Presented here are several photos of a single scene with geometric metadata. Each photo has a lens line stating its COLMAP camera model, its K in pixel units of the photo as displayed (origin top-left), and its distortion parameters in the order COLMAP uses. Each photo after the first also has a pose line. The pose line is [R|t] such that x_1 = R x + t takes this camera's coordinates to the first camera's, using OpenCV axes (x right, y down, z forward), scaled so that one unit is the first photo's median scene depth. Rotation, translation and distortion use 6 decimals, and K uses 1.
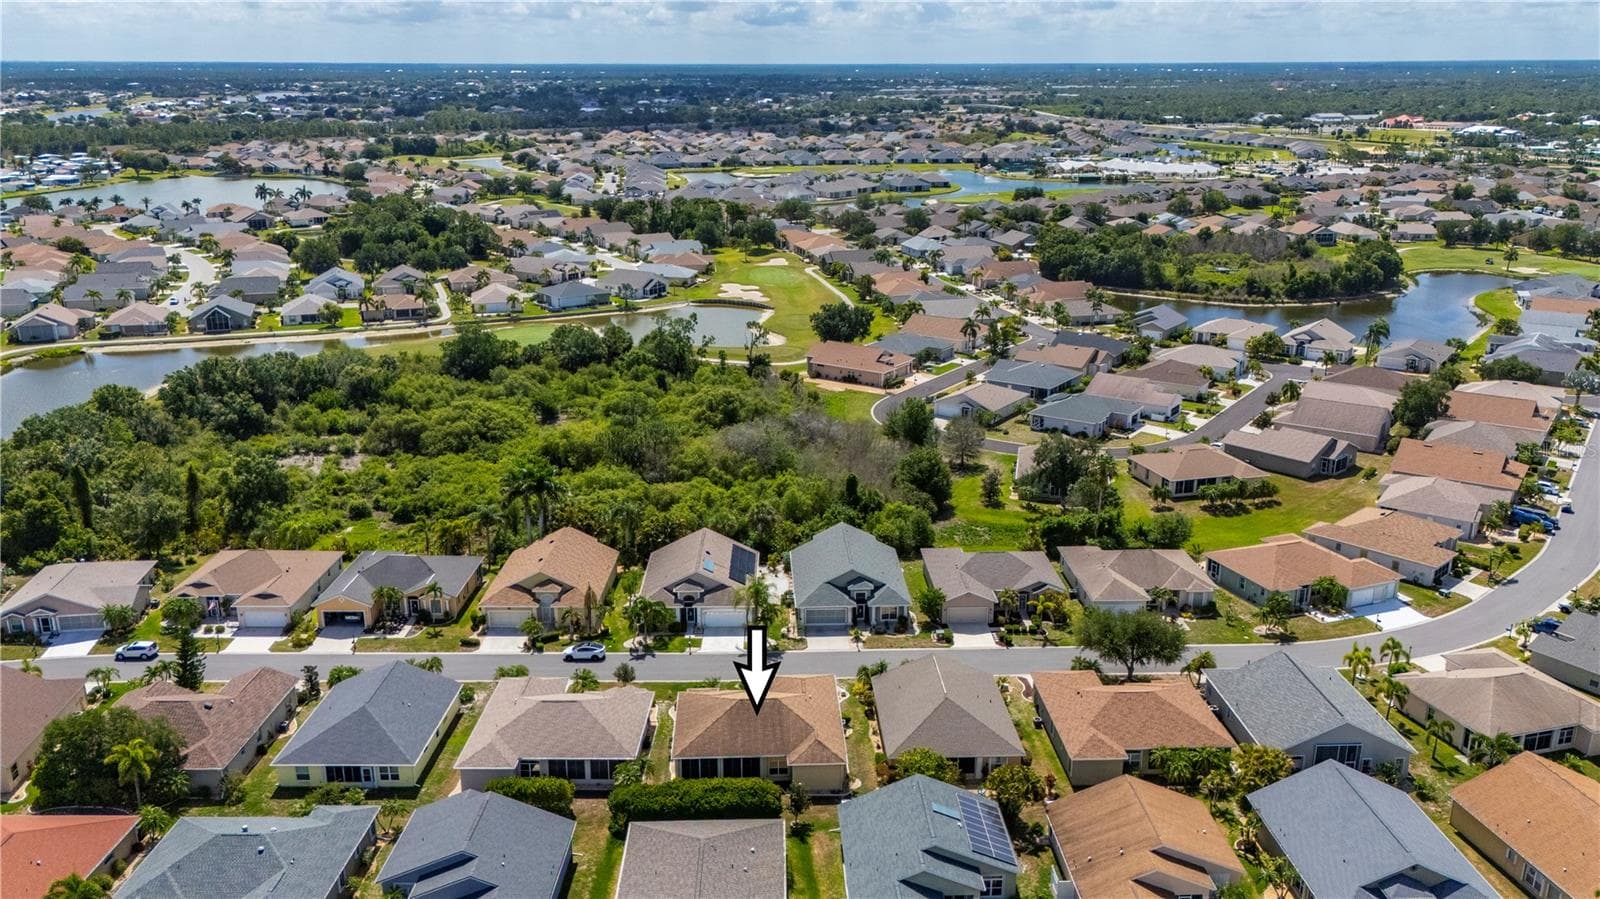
lens RADIAL K [[1140.3, 0, 800.0], [0, 1140.3, 449.5], [0, 0, 1]] dist [0.005814, -0.000268]
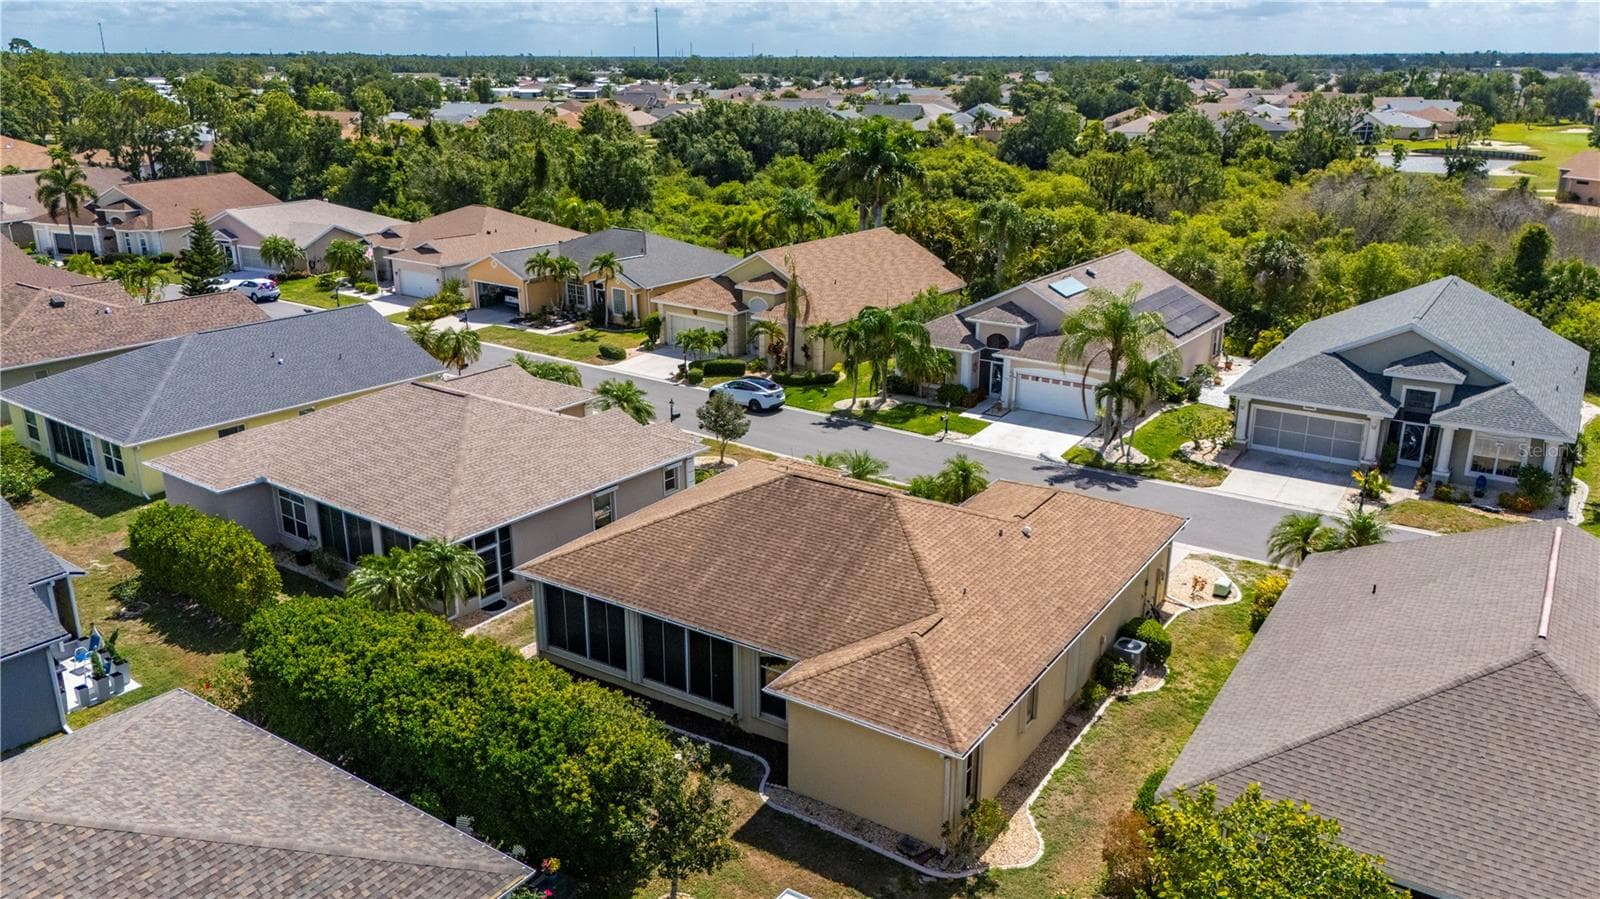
lens RADIAL K [[1140.3, 0, 800.0], [0, 1140.3, 449.5], [0, 0, 1]] dist [0.005814, -0.000268]
pose [[0.803569, 0.190154, -0.564020, 0.104808], [-0.164901, 0.981626, 0.096009, 0.143267], [0.571914, 0.015857, 0.820160, 0.583434]]
